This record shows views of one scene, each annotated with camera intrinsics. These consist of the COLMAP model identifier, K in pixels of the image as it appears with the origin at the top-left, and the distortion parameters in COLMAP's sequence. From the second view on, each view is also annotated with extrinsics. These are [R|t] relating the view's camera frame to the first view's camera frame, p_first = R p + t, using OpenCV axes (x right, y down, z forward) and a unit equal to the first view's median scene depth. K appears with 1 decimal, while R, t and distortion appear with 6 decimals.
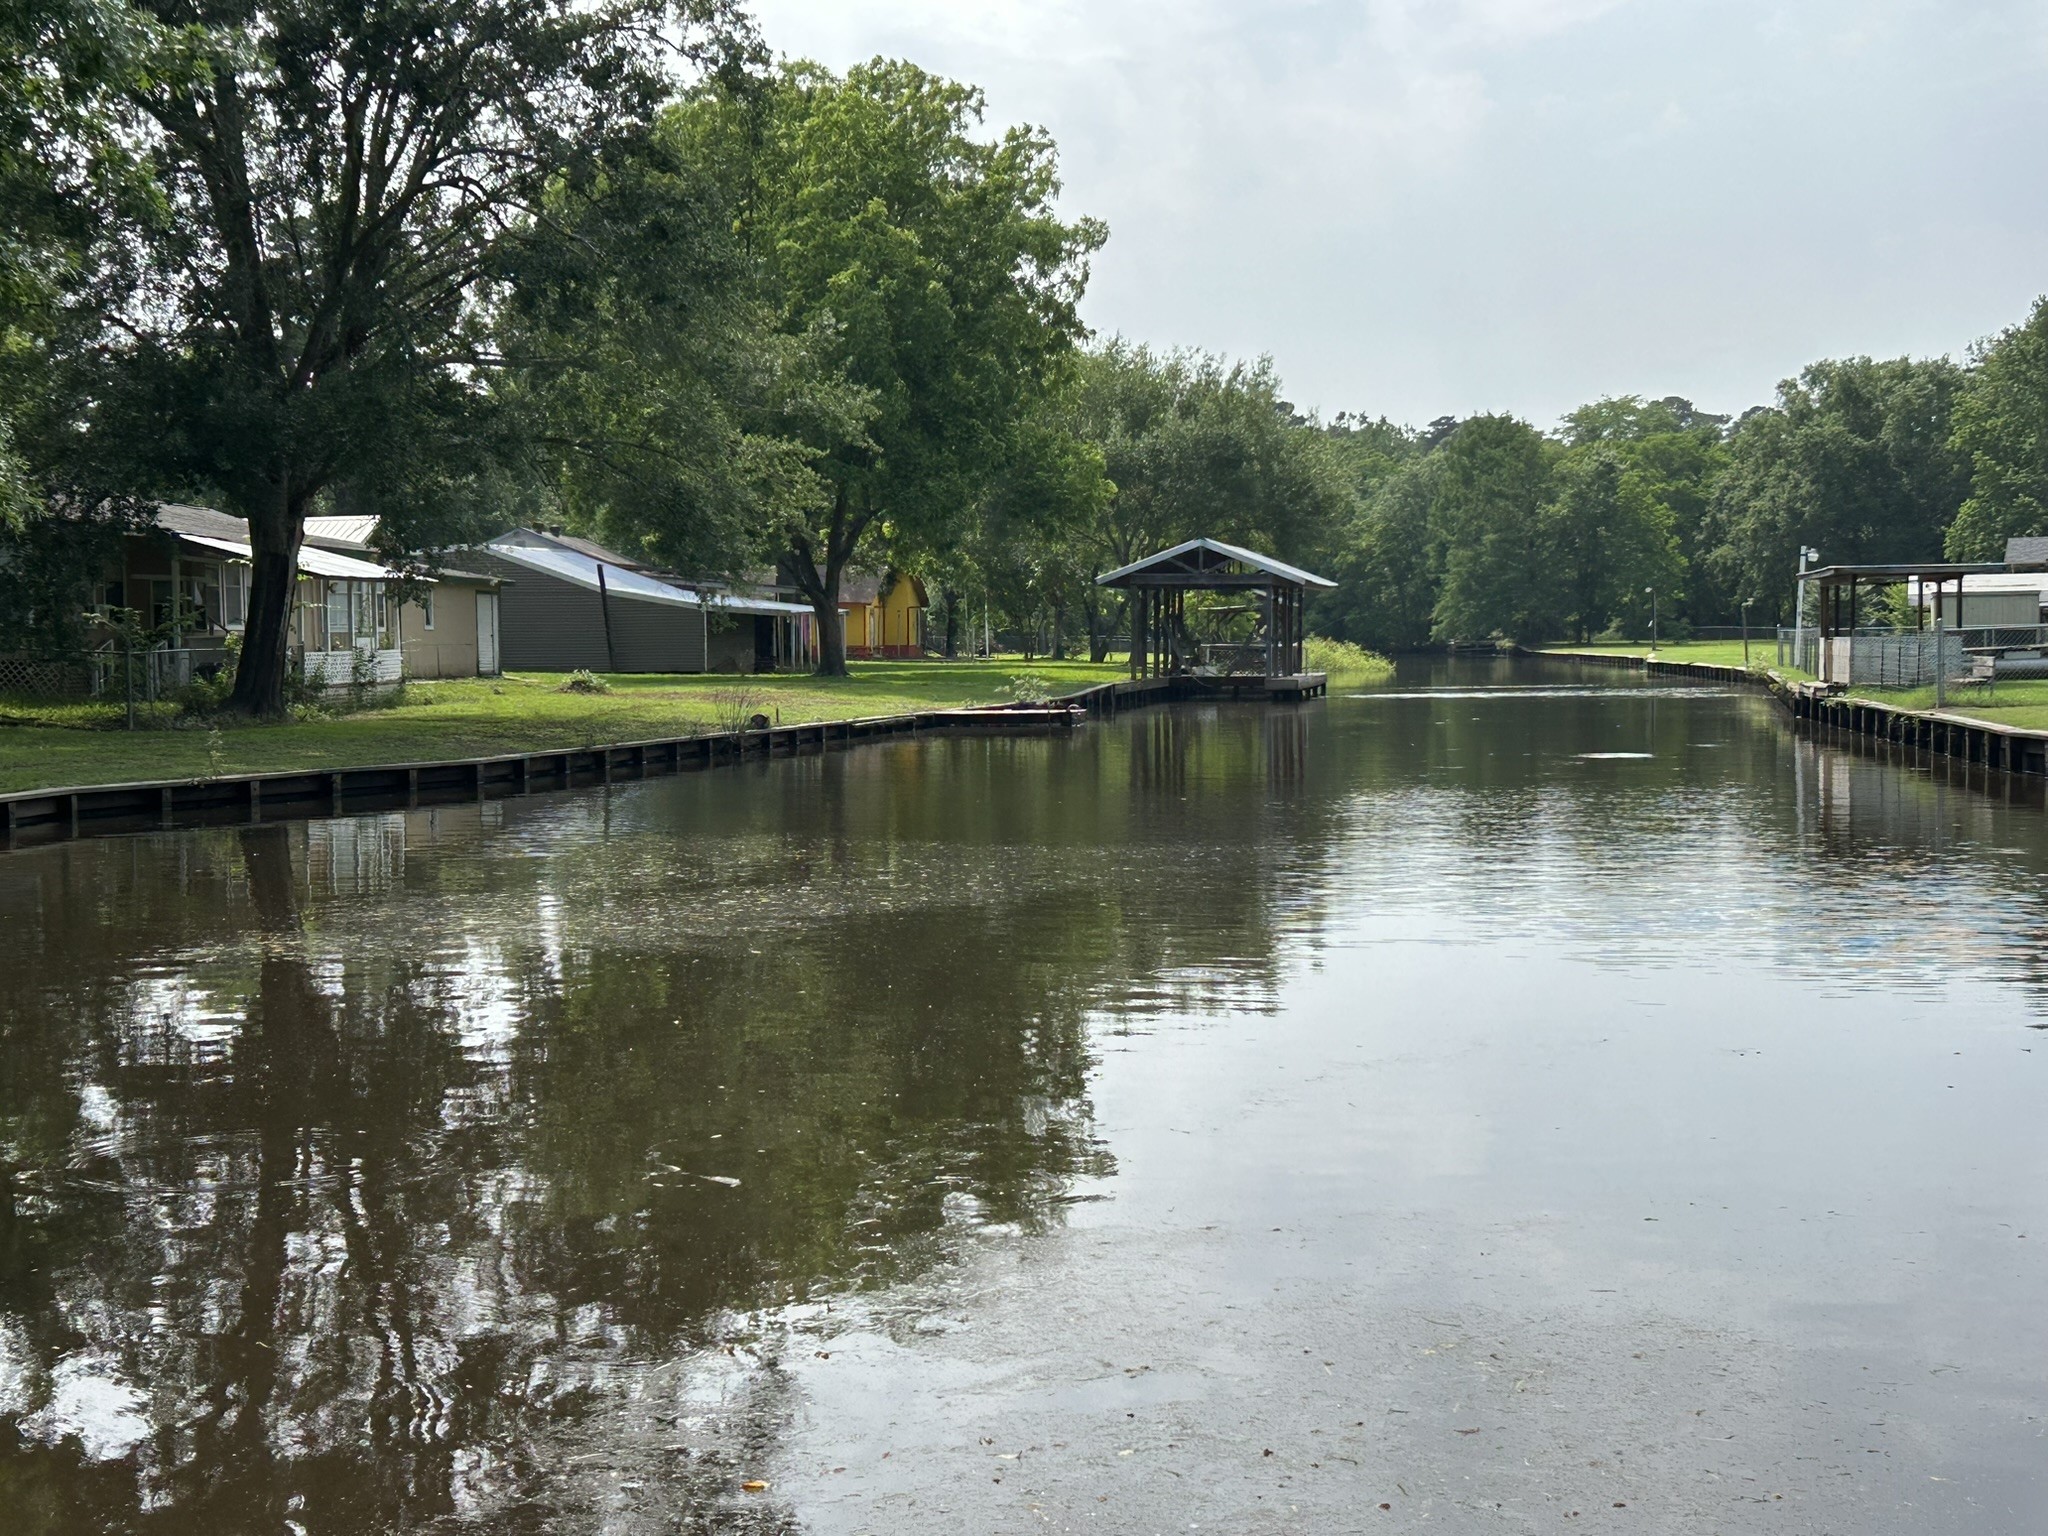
lens RADIAL K [[3018.7, 0, 1024.0], [0, 3018.7, 768.0], [0, 0, 1]] dist [0.034063, 0.054270]
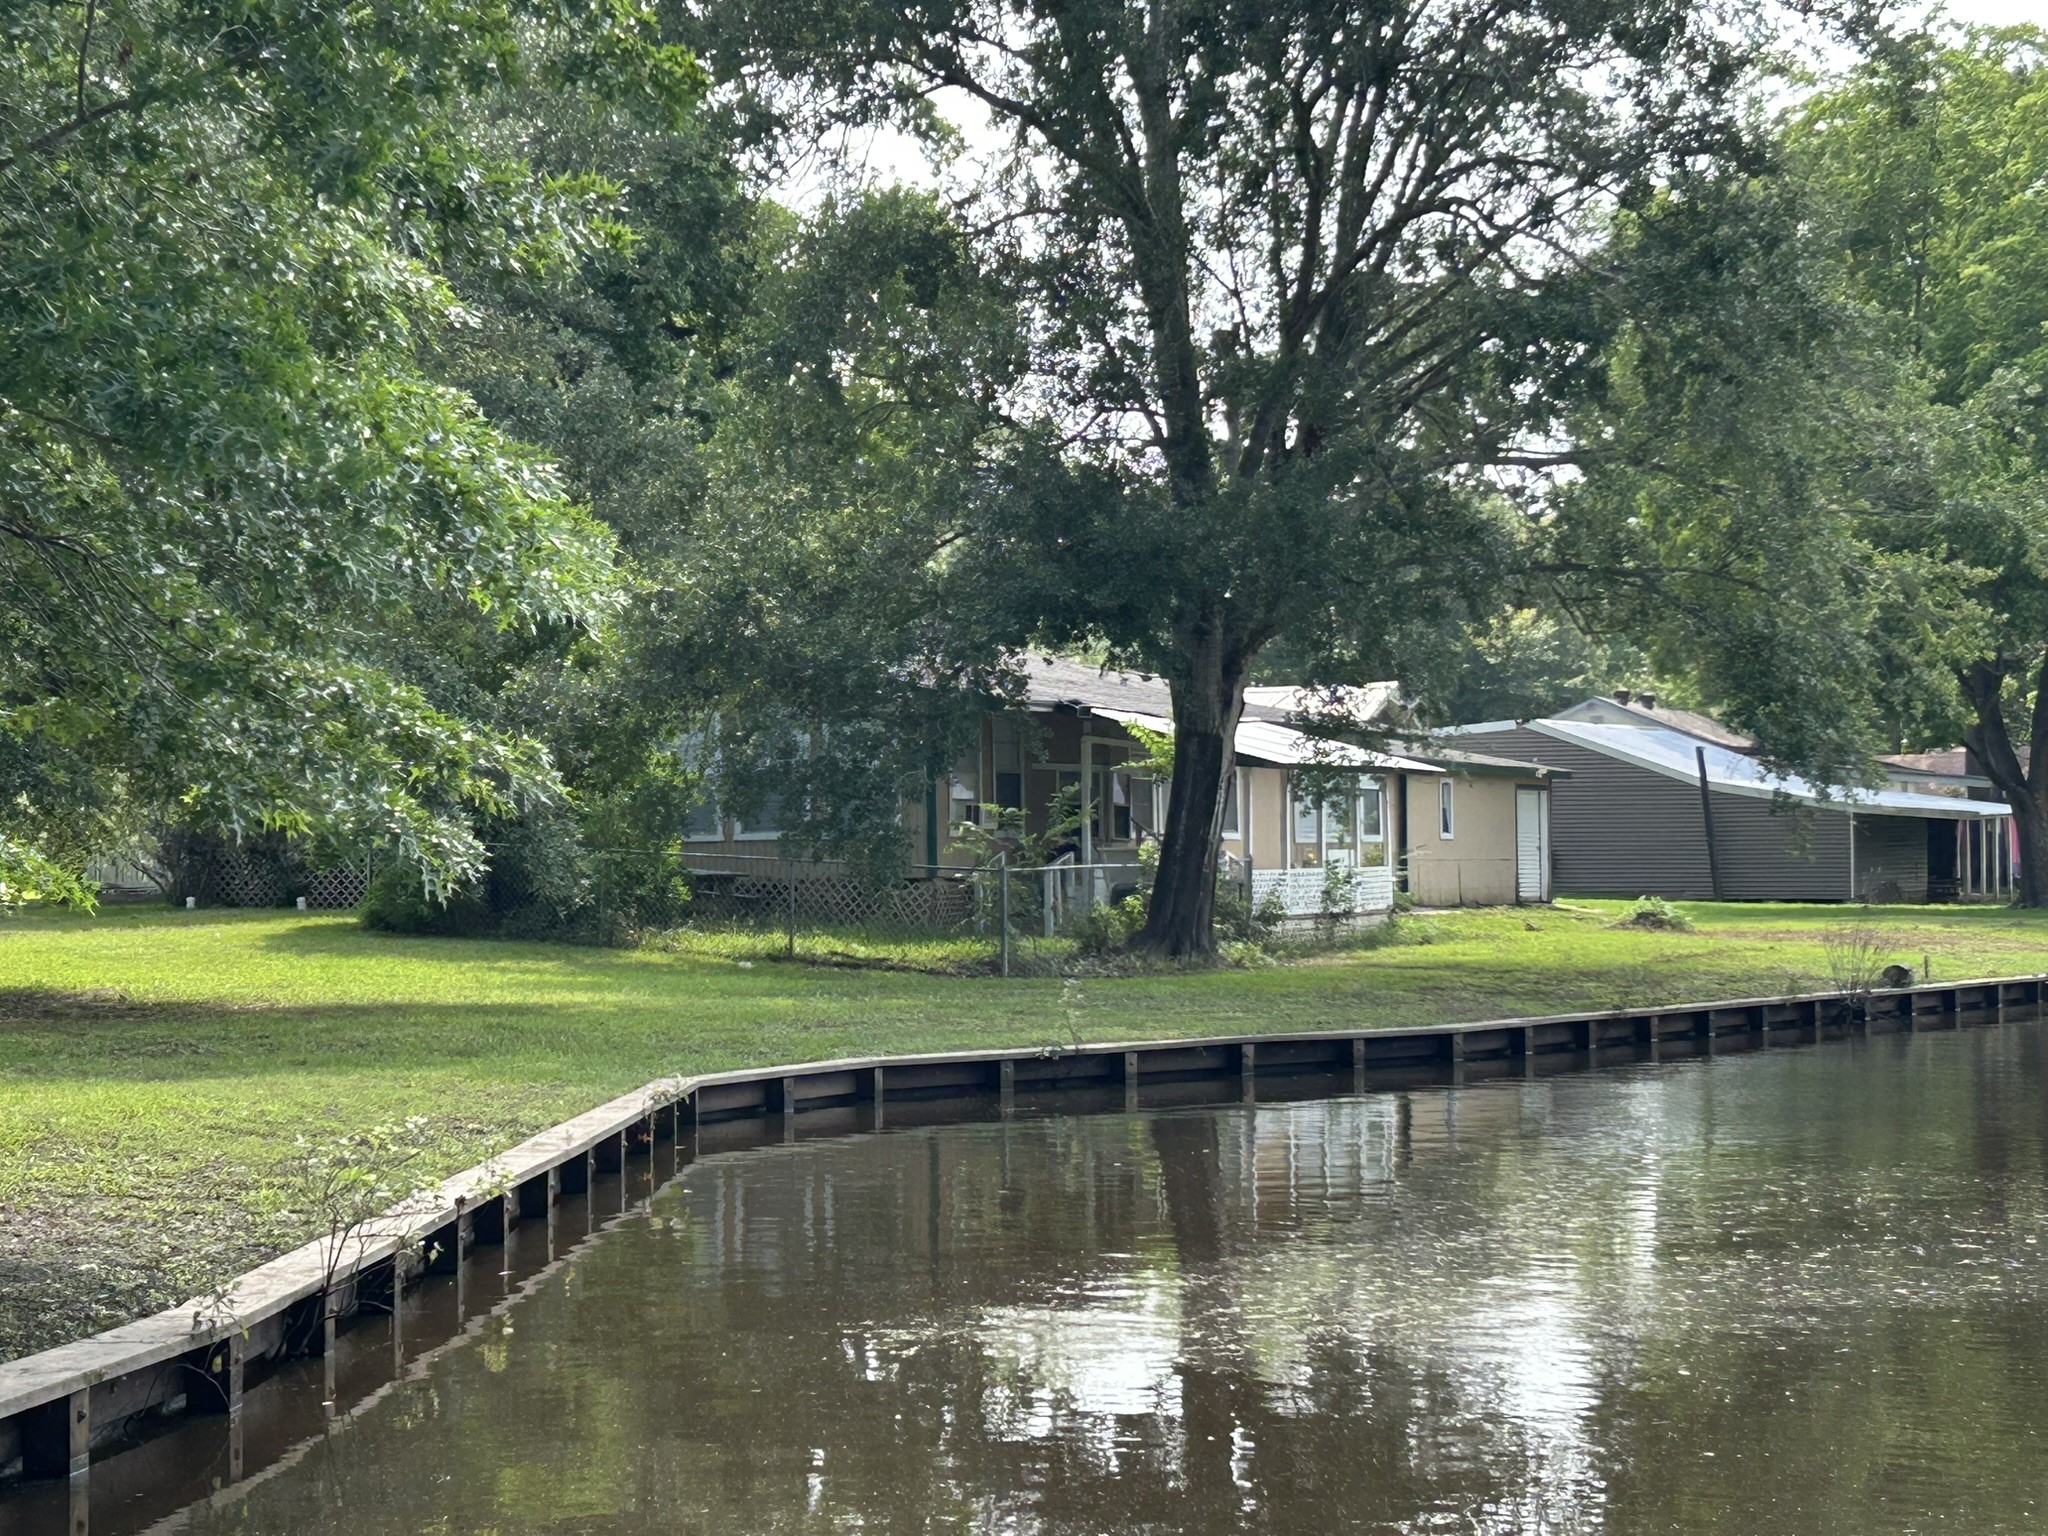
lens RADIAL K [[3847.8, 0, 1024.0], [0, 3847.8, 768.0], [0, 0, 1]] dist [0.038507, 0.347091]
pose [[0.937421, -0.004762, -0.348165, 0.029783], [-0.017623, 0.997976, -0.061098, -0.005618], [0.347751, 0.063410, 0.935440, 0.123414]]
